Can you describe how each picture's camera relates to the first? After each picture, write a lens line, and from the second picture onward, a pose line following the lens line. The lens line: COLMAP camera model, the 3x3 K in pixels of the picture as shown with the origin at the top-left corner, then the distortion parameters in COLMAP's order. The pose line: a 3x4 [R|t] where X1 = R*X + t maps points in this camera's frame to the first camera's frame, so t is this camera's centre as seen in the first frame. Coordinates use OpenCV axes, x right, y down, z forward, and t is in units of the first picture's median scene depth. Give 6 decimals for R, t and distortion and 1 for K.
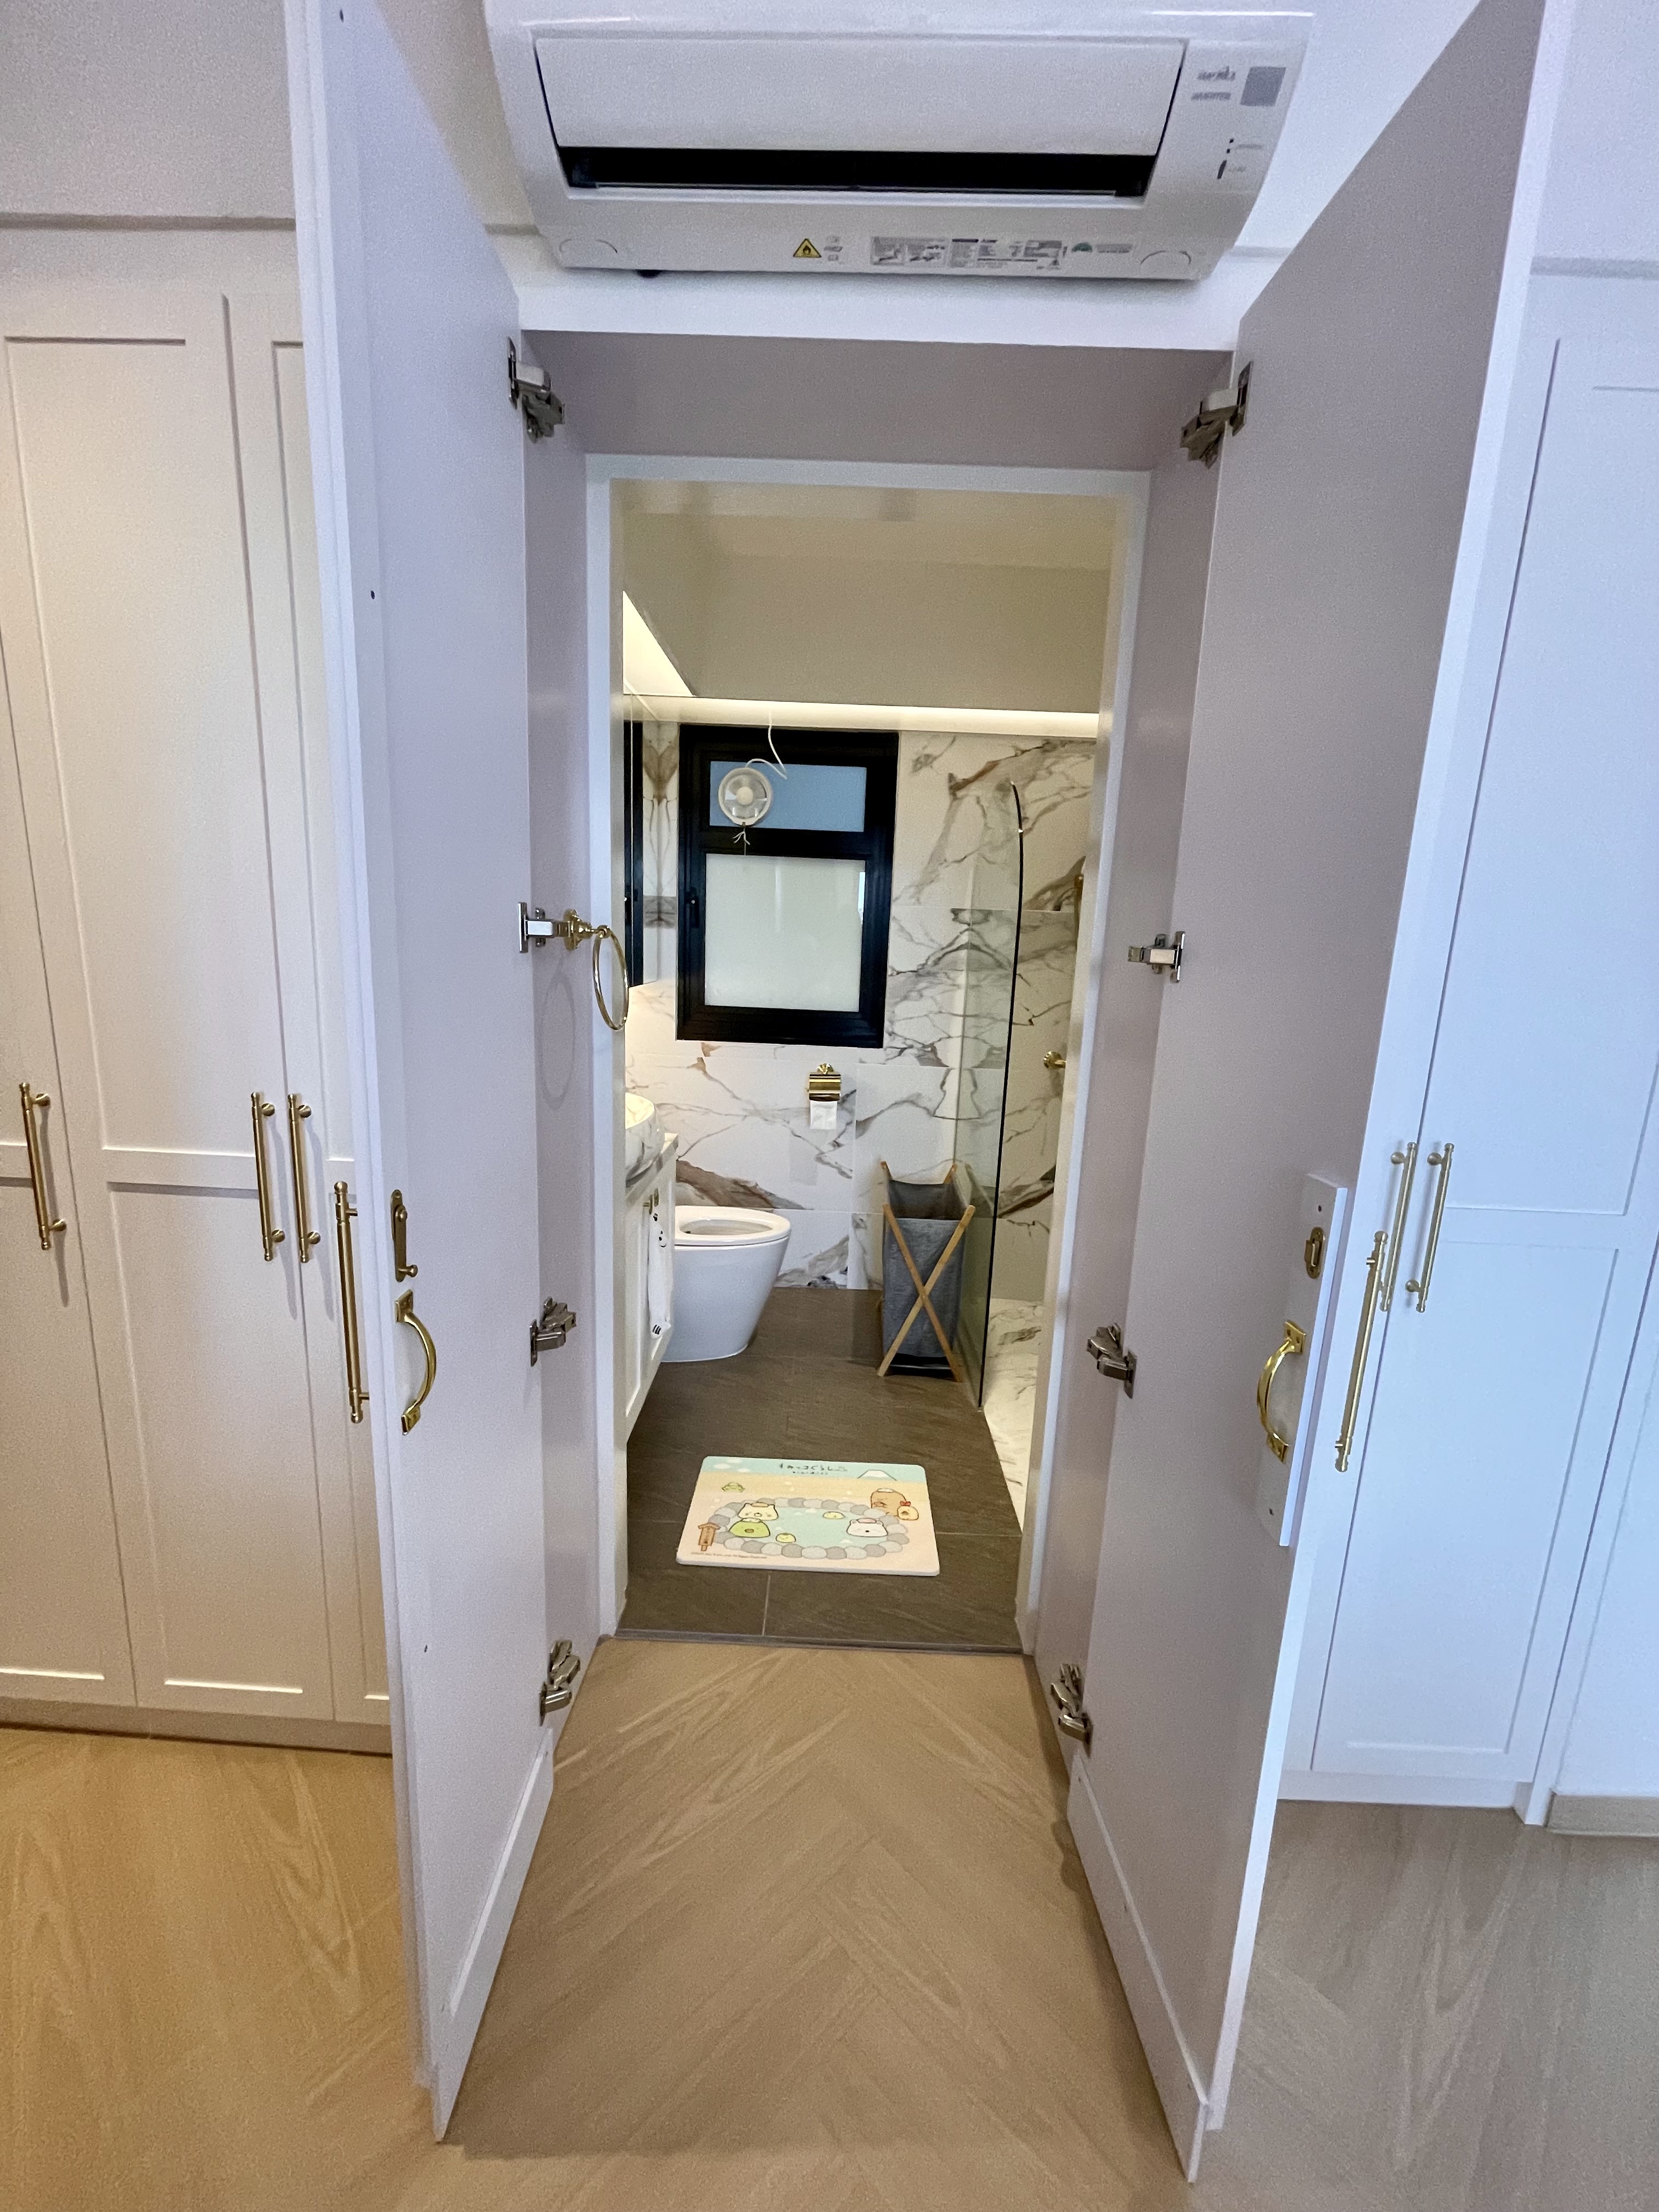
lens RADIAL K [[891.0, 0, 822.4], [0, 891.0, 1110.5], [0, 0, 1]] dist [-0.005004, -0.000156]
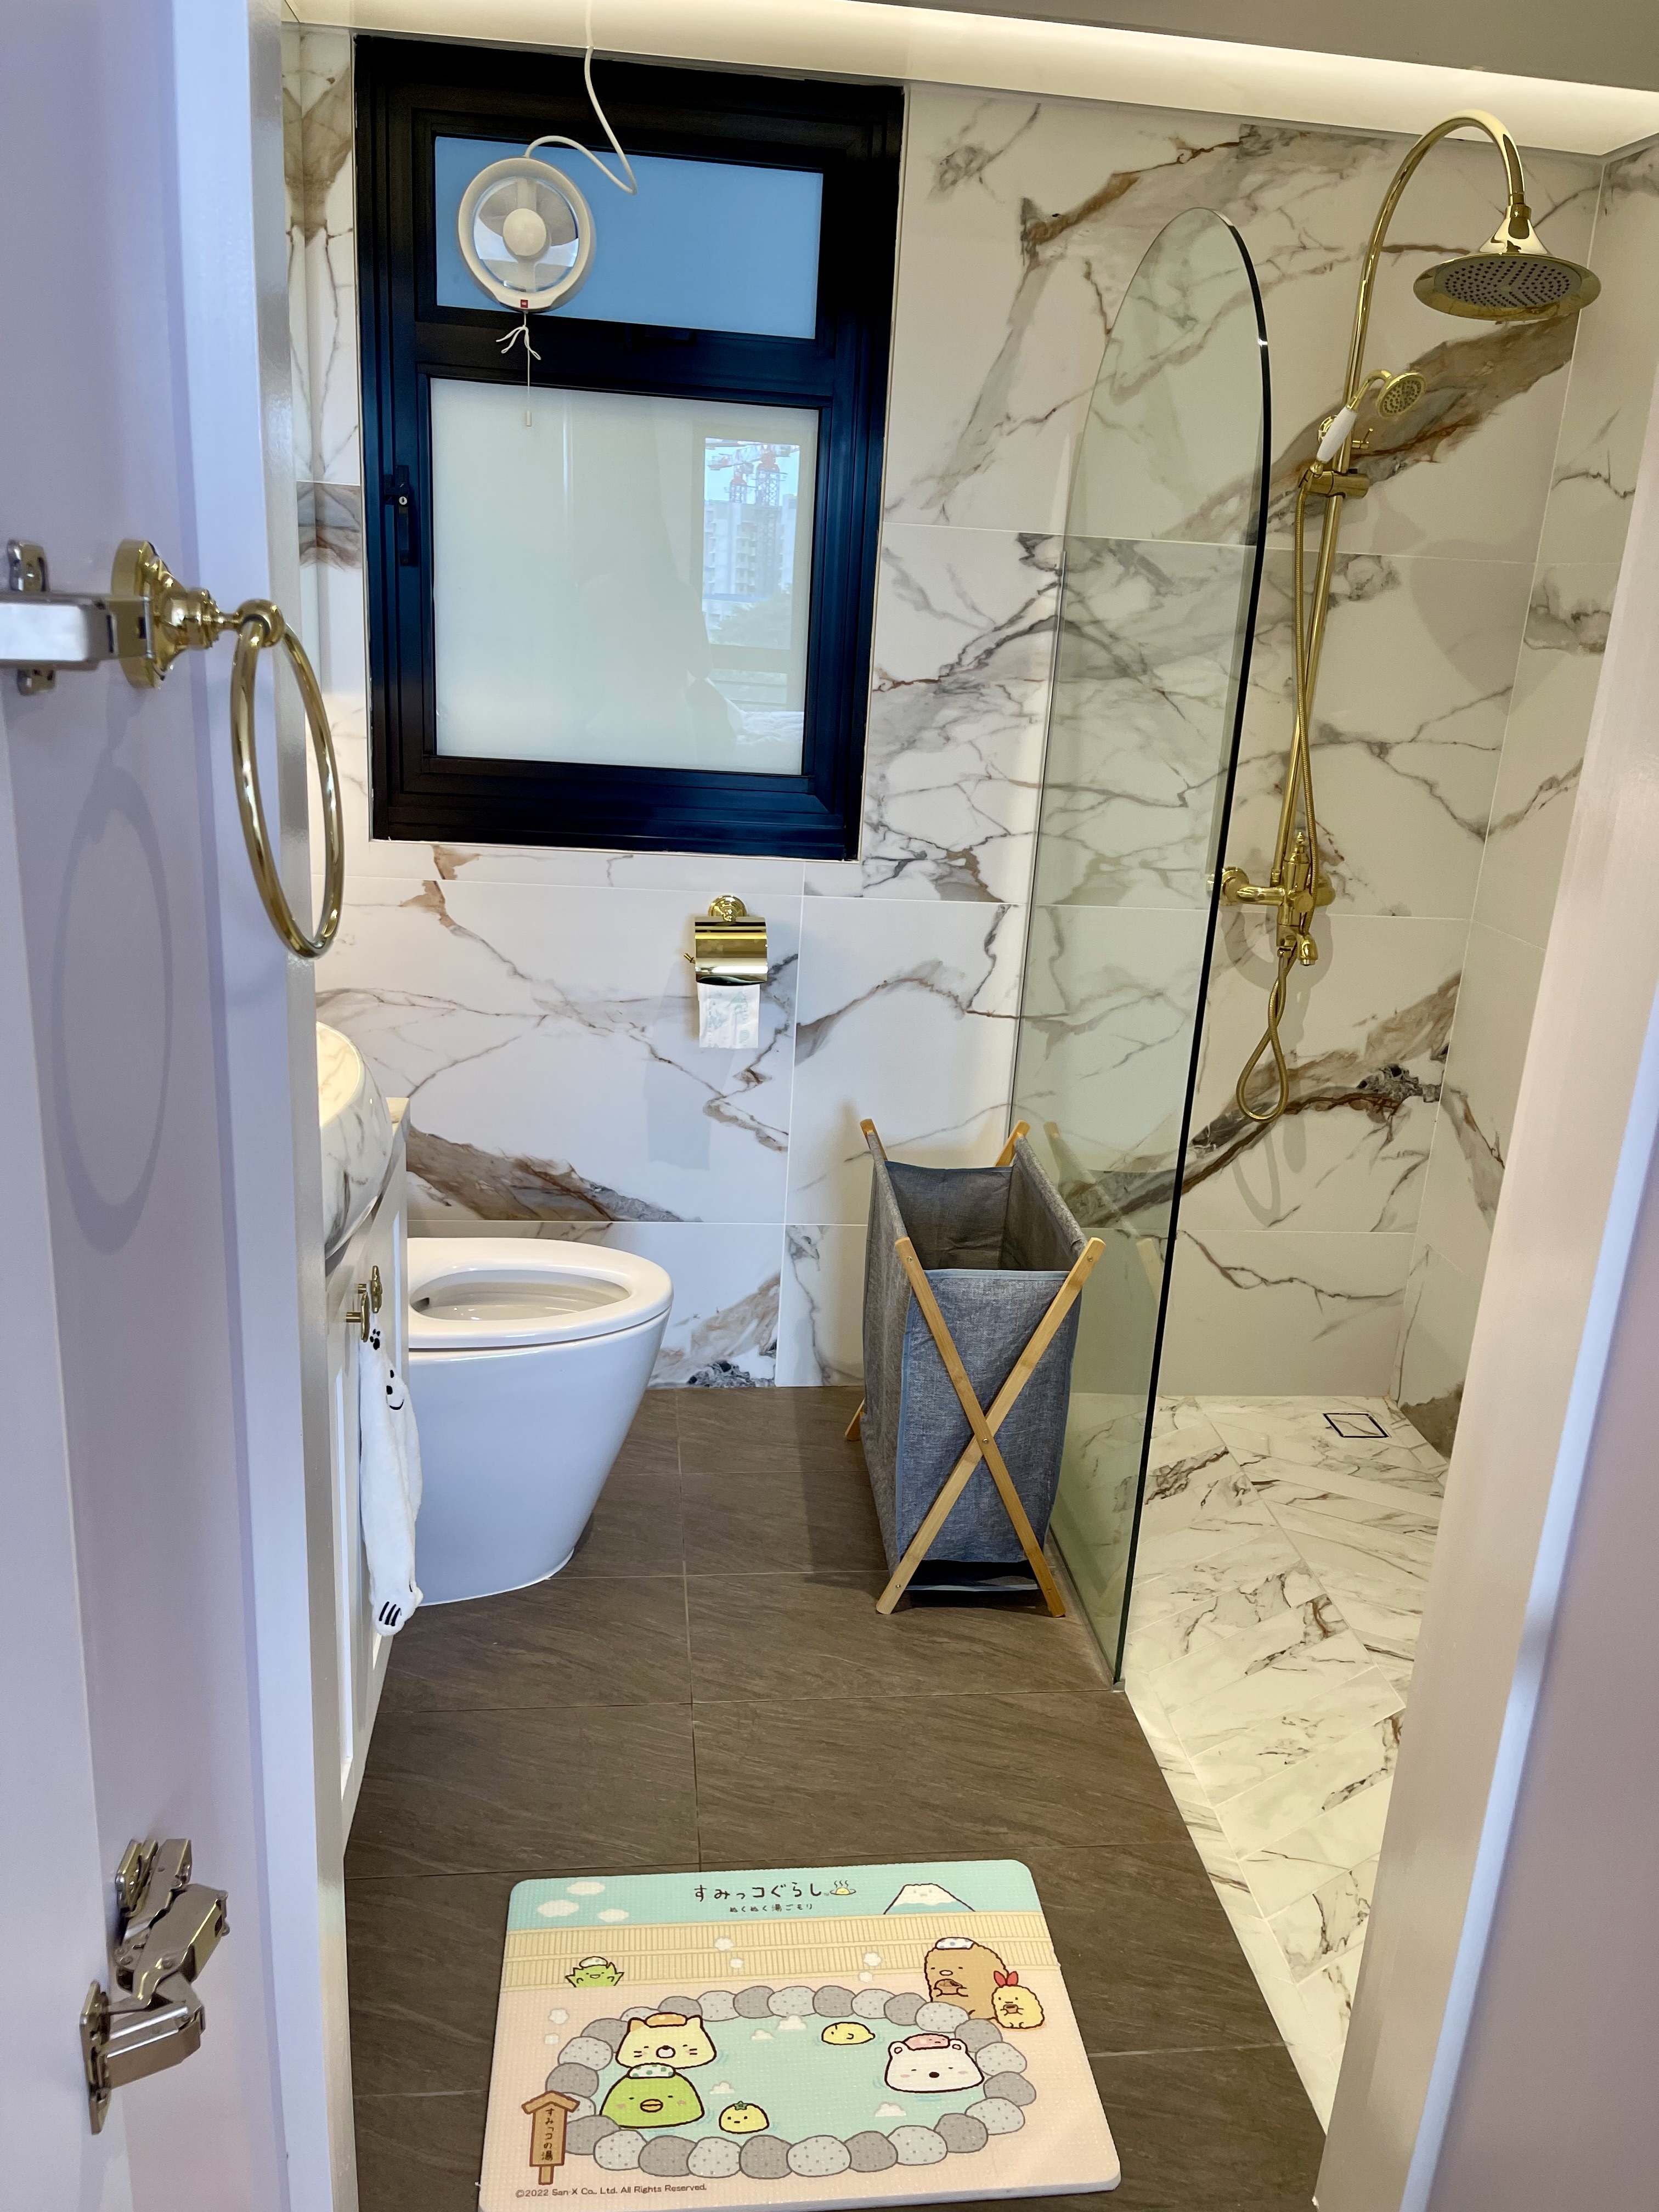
lens RADIAL K [[1717.6, 0, 864.6], [0, 1717.6, 1122.9], [0, 0, 1]] dist [0.046398, -0.063929]
pose [[0.990143, -0.023366, 0.138097, -0.051558], [0.007423, 0.993355, 0.114851, -0.040127], [-0.139863, -0.112694, 0.983737, 0.156488]]
